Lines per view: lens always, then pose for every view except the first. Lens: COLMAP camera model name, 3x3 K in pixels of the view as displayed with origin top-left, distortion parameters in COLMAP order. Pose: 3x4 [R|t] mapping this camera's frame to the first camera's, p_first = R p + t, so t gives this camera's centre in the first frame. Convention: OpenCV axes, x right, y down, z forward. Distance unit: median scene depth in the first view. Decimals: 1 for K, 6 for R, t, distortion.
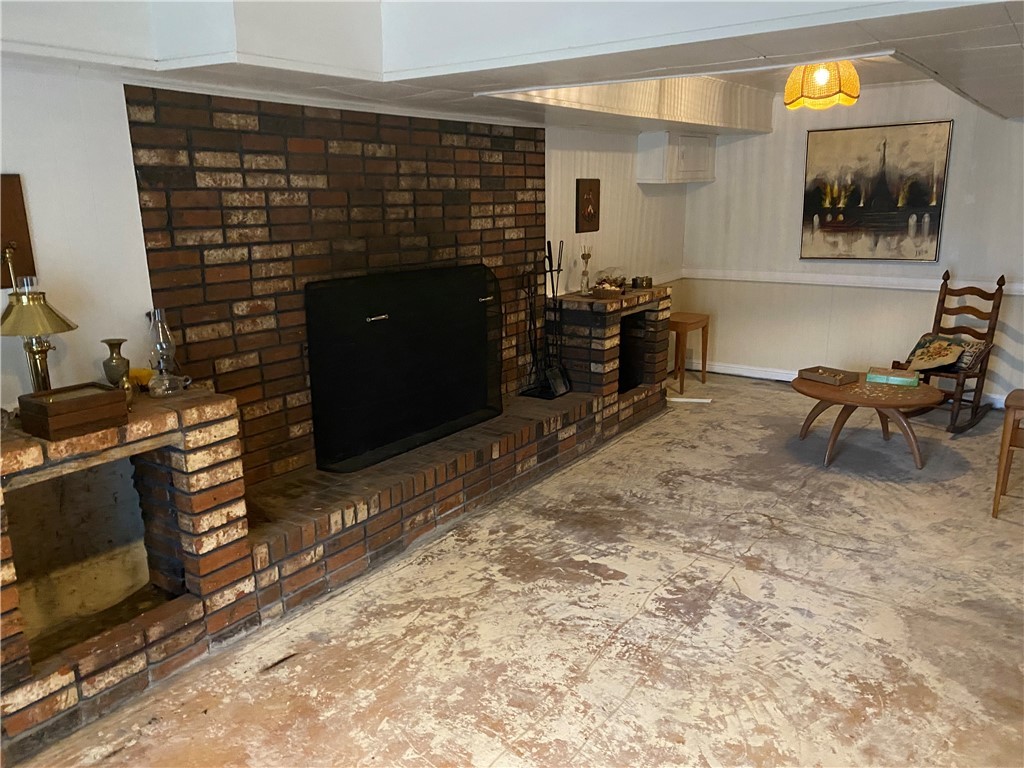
lens RADIAL K [[774.5, 0, 514.2], [0, 774.5, 405.8], [0, 0, 1]] dist [0.029862, -0.016871]
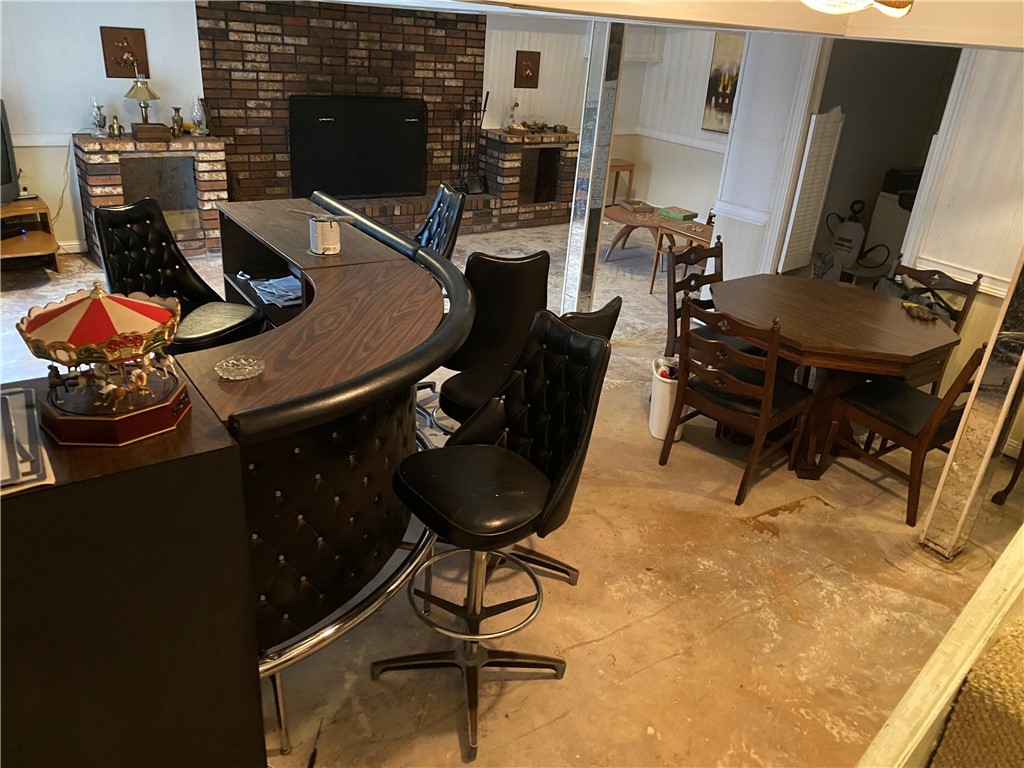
lens RADIAL K [[774.5, 0, 514.1], [0, 774.5, 383.1], [0, 0, 1]] dist [0.029862, -0.016871]
pose [[0.942383, 0.218788, -0.253075, 0.807832], [-0.174768, 0.967030, 0.185226, 0.069397], [0.285256, -0.130324, 0.949550, -0.691140]]
